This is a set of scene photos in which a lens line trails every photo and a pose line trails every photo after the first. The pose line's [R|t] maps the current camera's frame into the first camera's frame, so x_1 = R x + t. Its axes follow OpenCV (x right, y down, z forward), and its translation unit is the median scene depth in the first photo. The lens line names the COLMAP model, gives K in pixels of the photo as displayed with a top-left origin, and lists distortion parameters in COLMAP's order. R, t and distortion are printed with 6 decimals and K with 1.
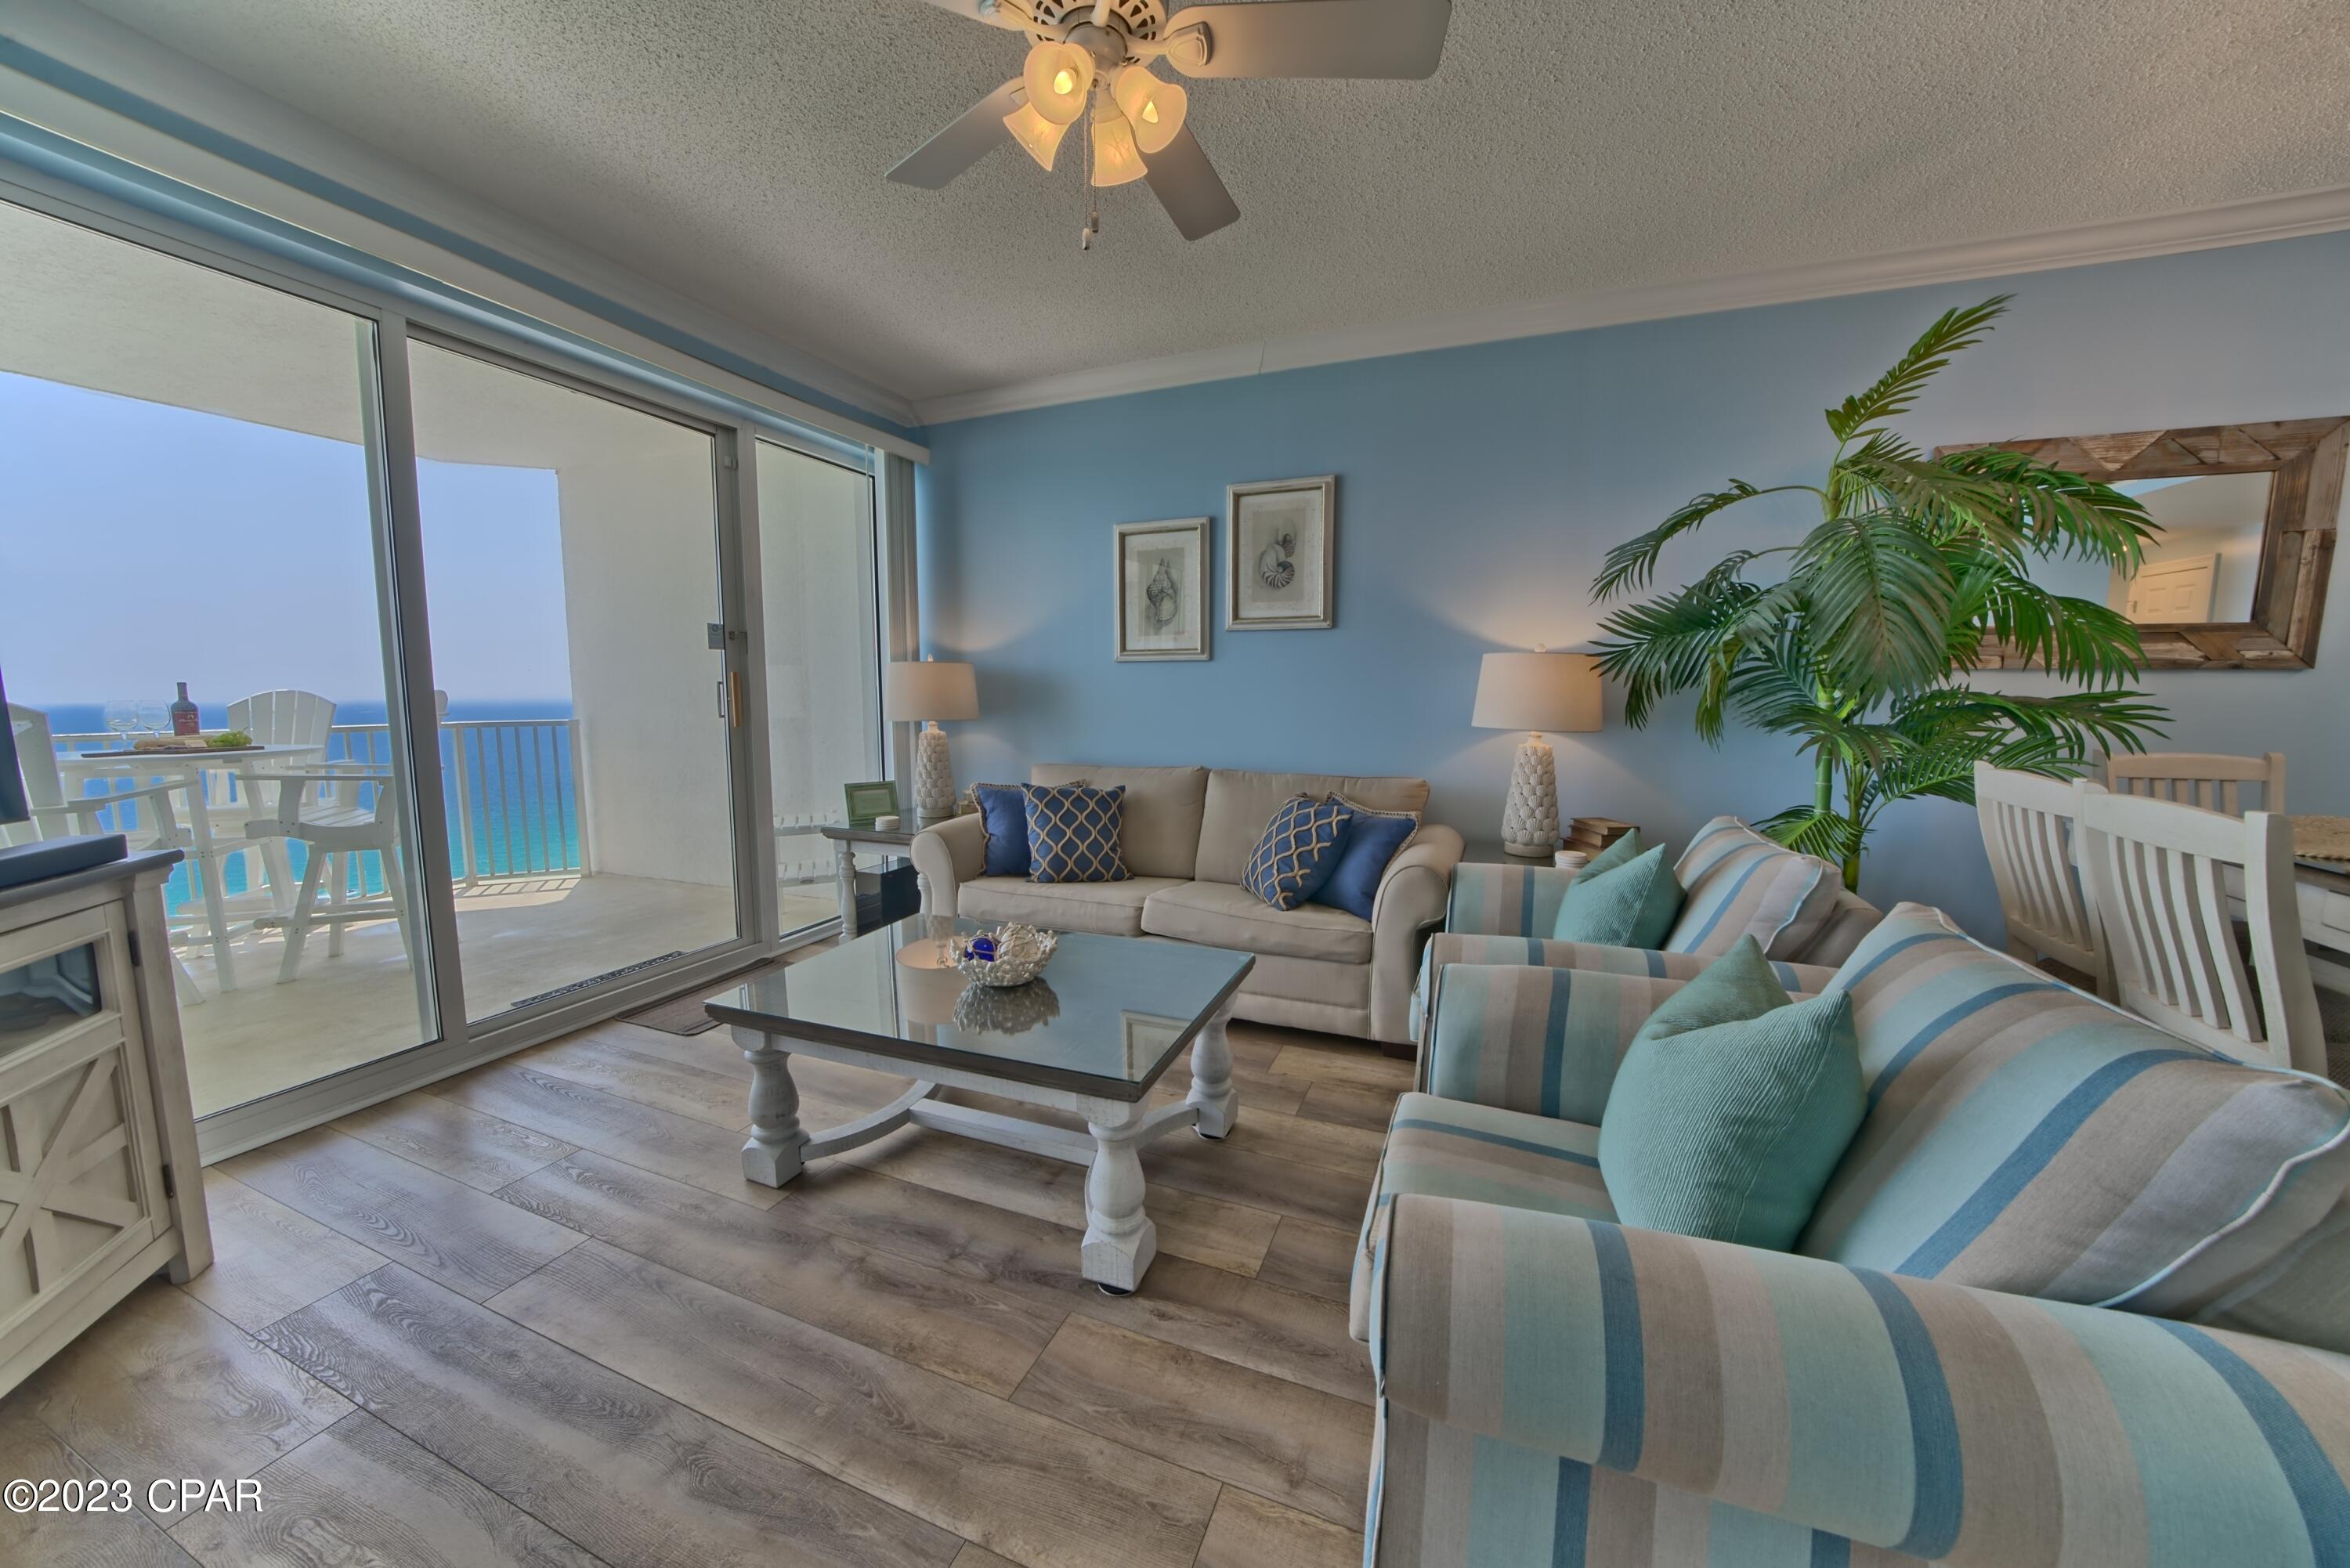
lens RADIAL K [[808.3, 0, 1173.9], [0, 808.3, 778.1], [0, 0, 1]] dist [-0.025073, 0.001907]
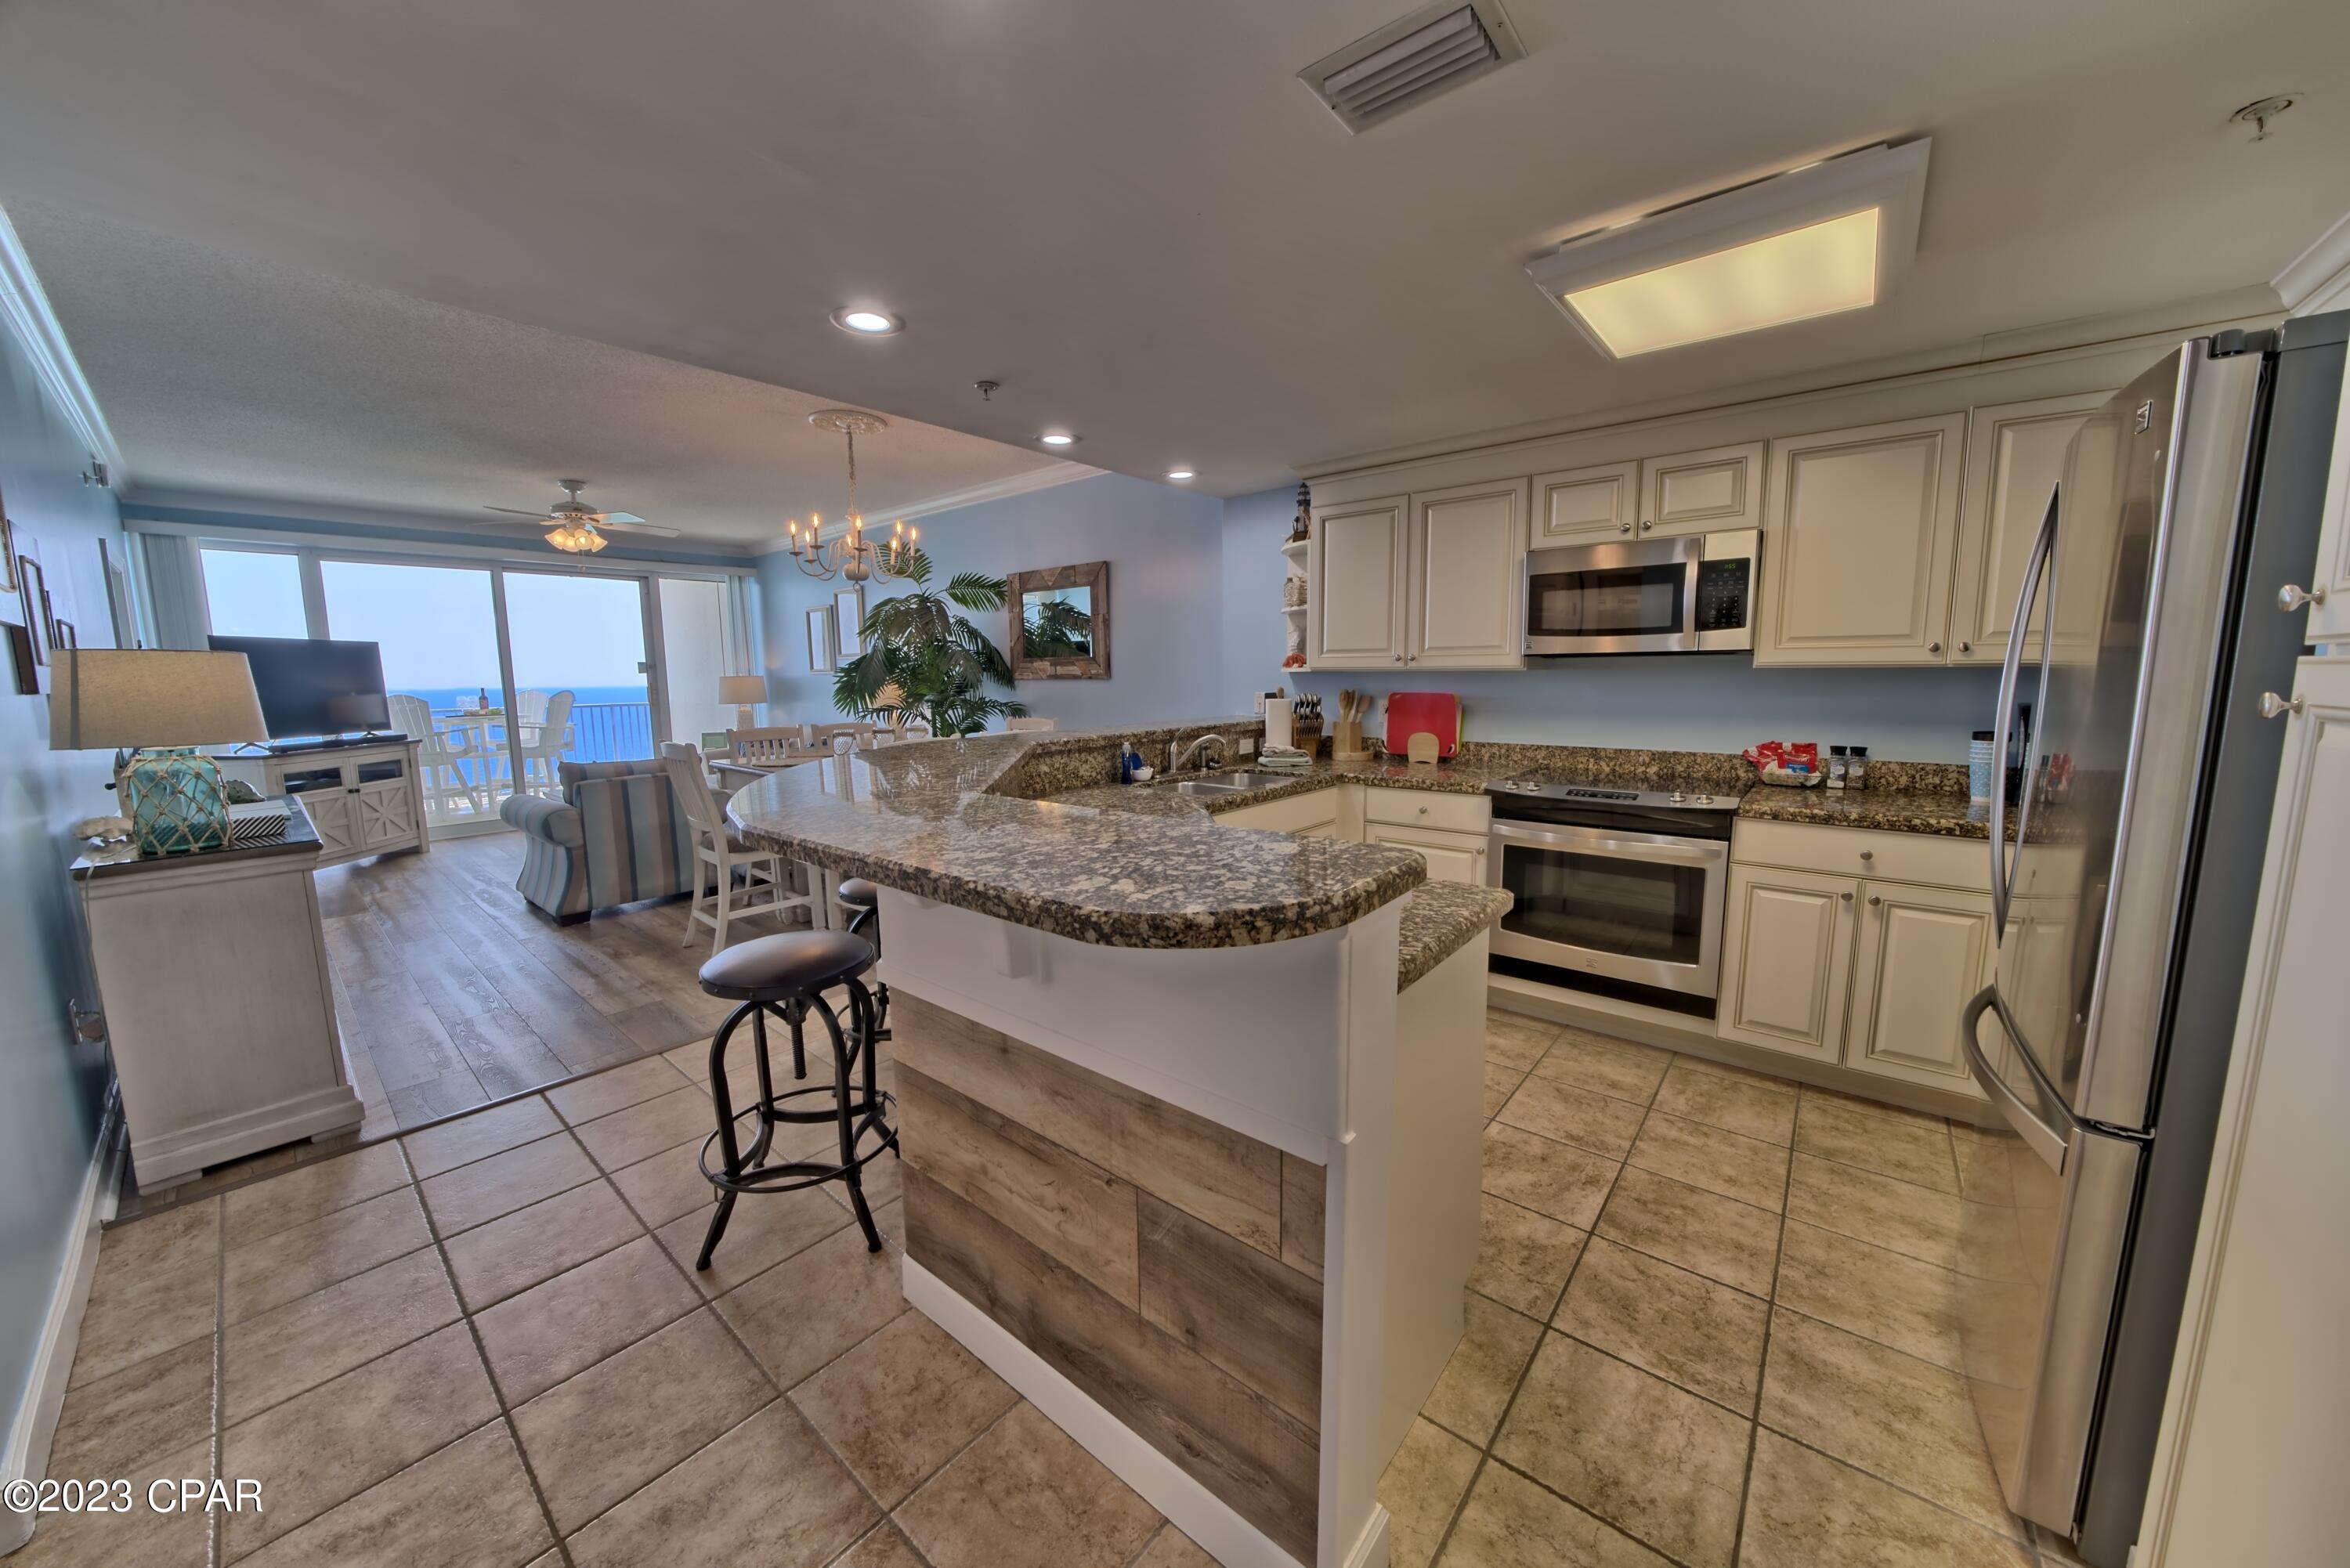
lens RADIAL K [[808.3, 0, 1173.9], [0, 808.3, 778.1], [0, 0, 1]] dist [-0.025073, 0.001907]
pose [[0.950750, 0.029836, -0.308520, 1.691241], [-0.021981, 0.999340, 0.028907, 0.044149], [0.309178, -0.020701, 0.950779, -0.764441]]
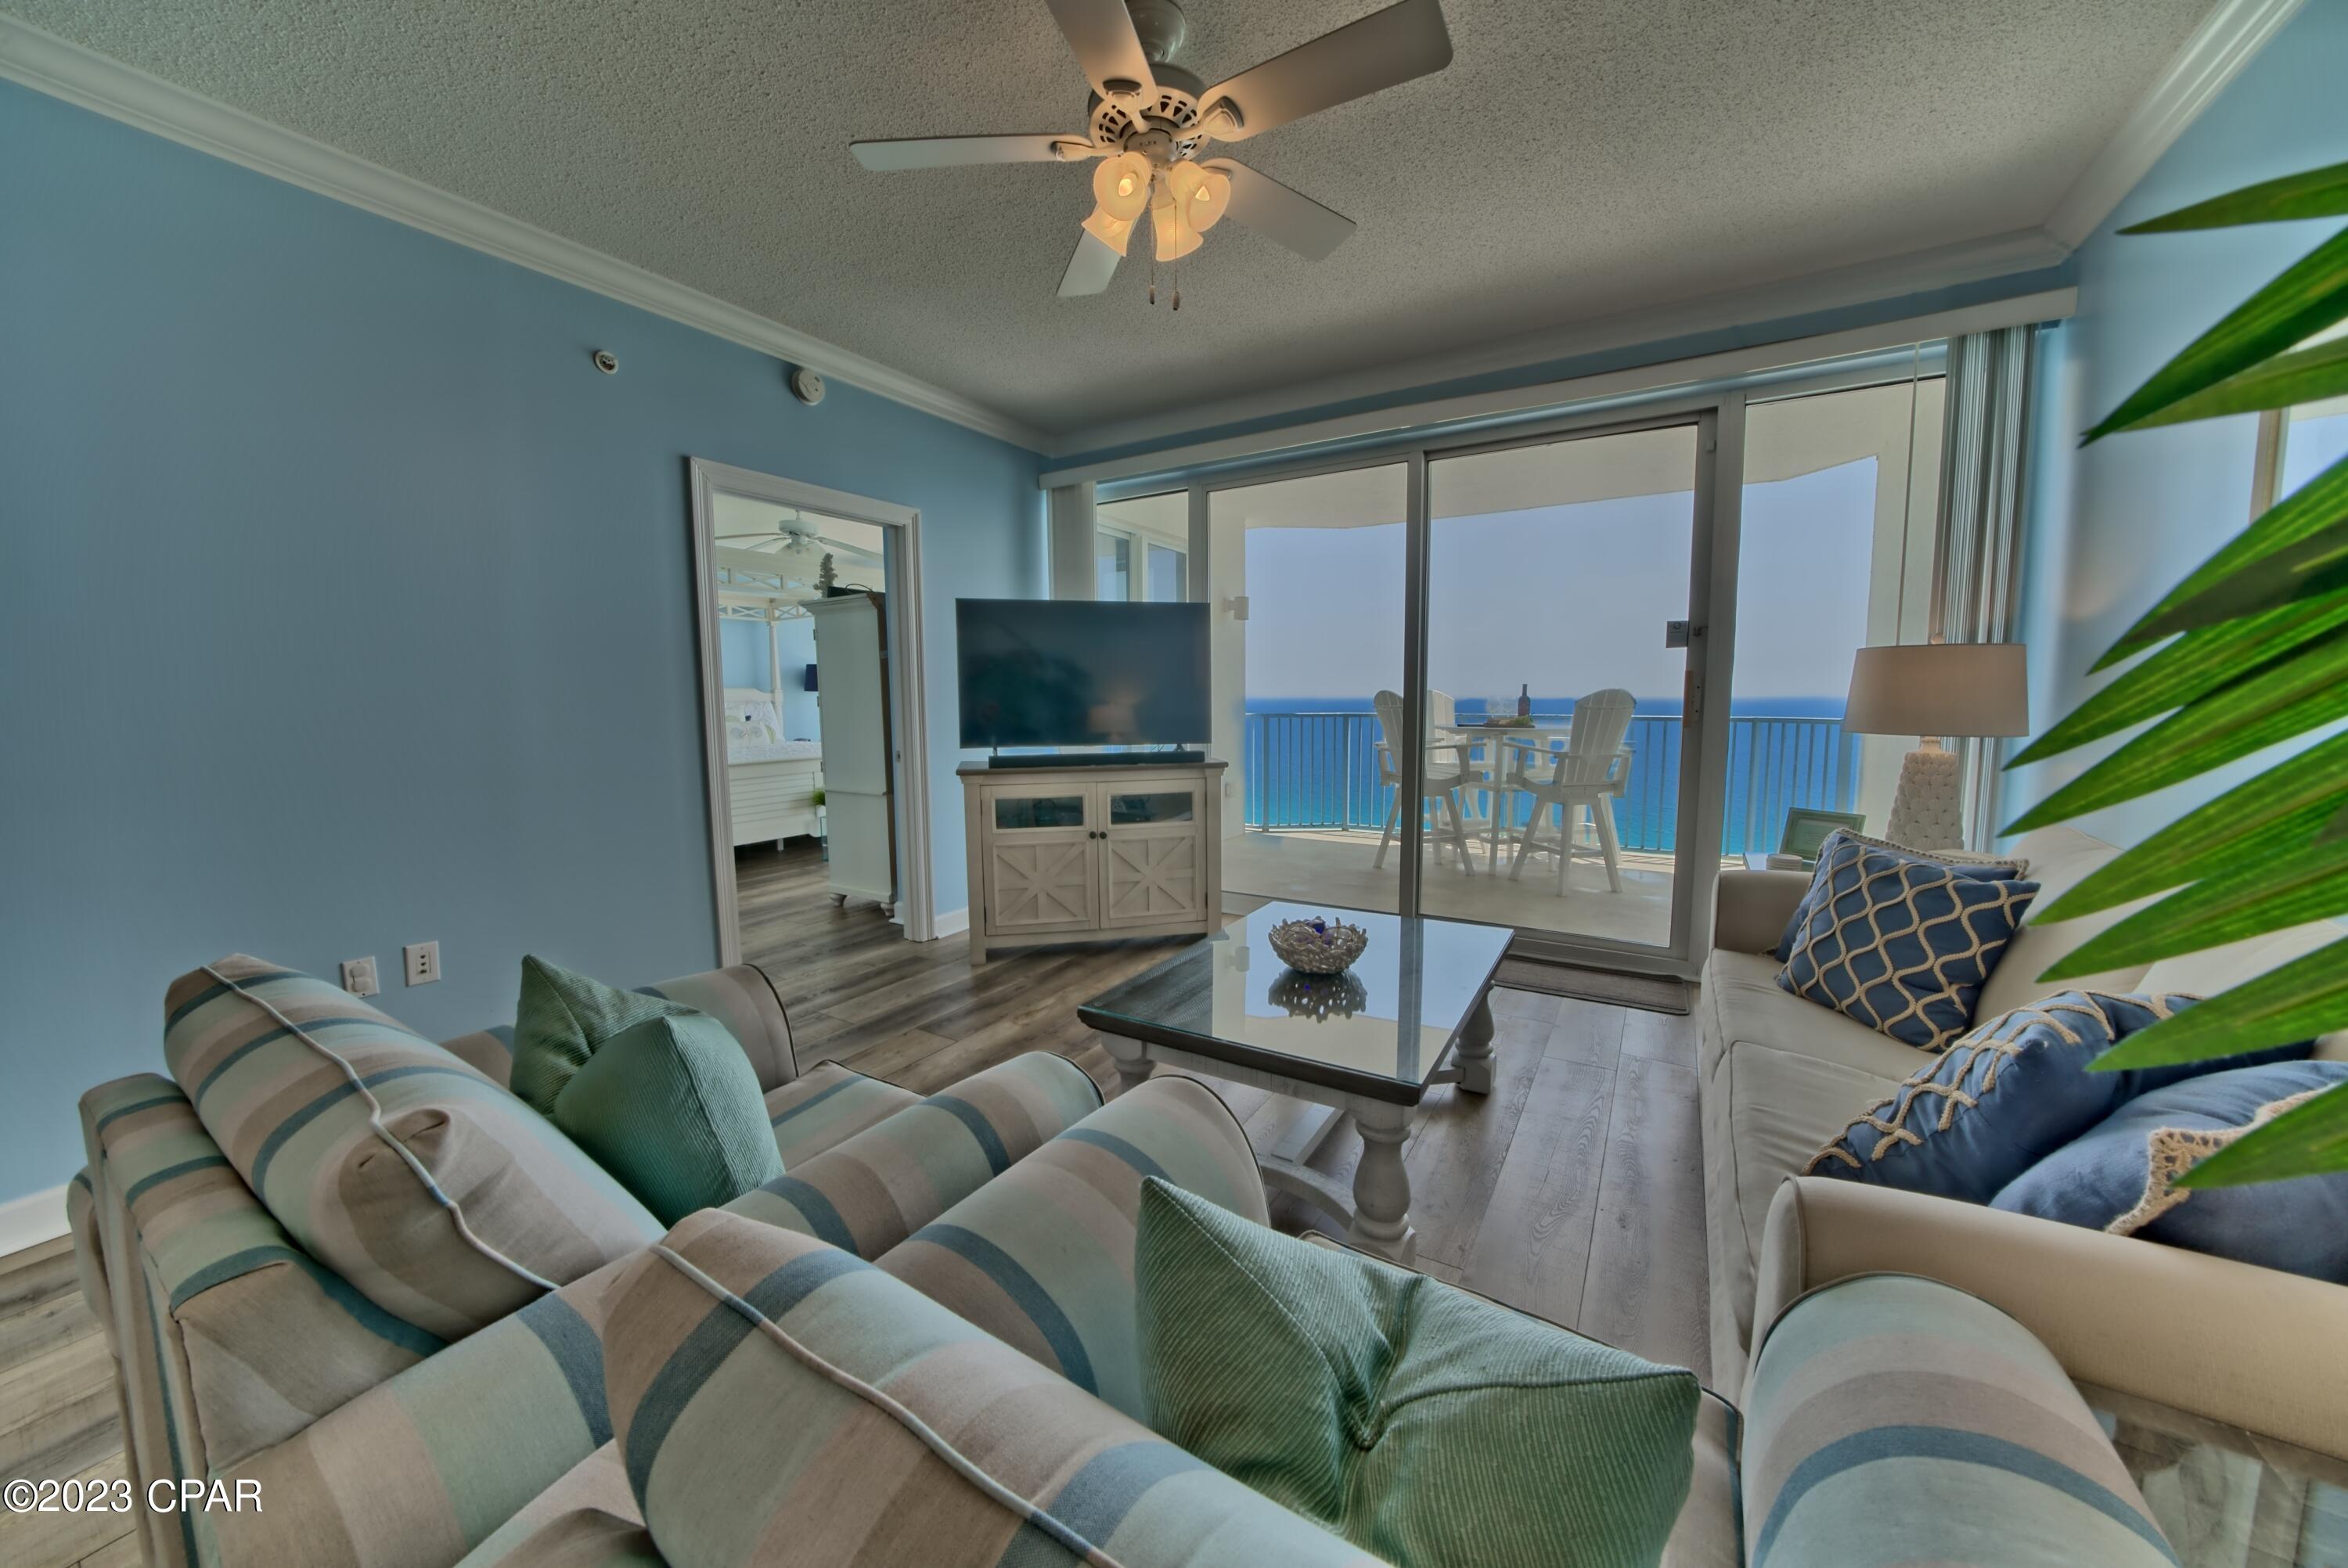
lens RADIAL K [[807.5, 0, 1172.9], [0, 807.5, 778.1], [0, 0, 1]] dist [-0.025073, 0.001907]
pose [[-0.170433, 0.104187, -0.979846, 0.528636], [-0.096635, 0.987834, 0.121845, -0.066626], [0.980619, 0.115454, -0.158291, 0.603753]]
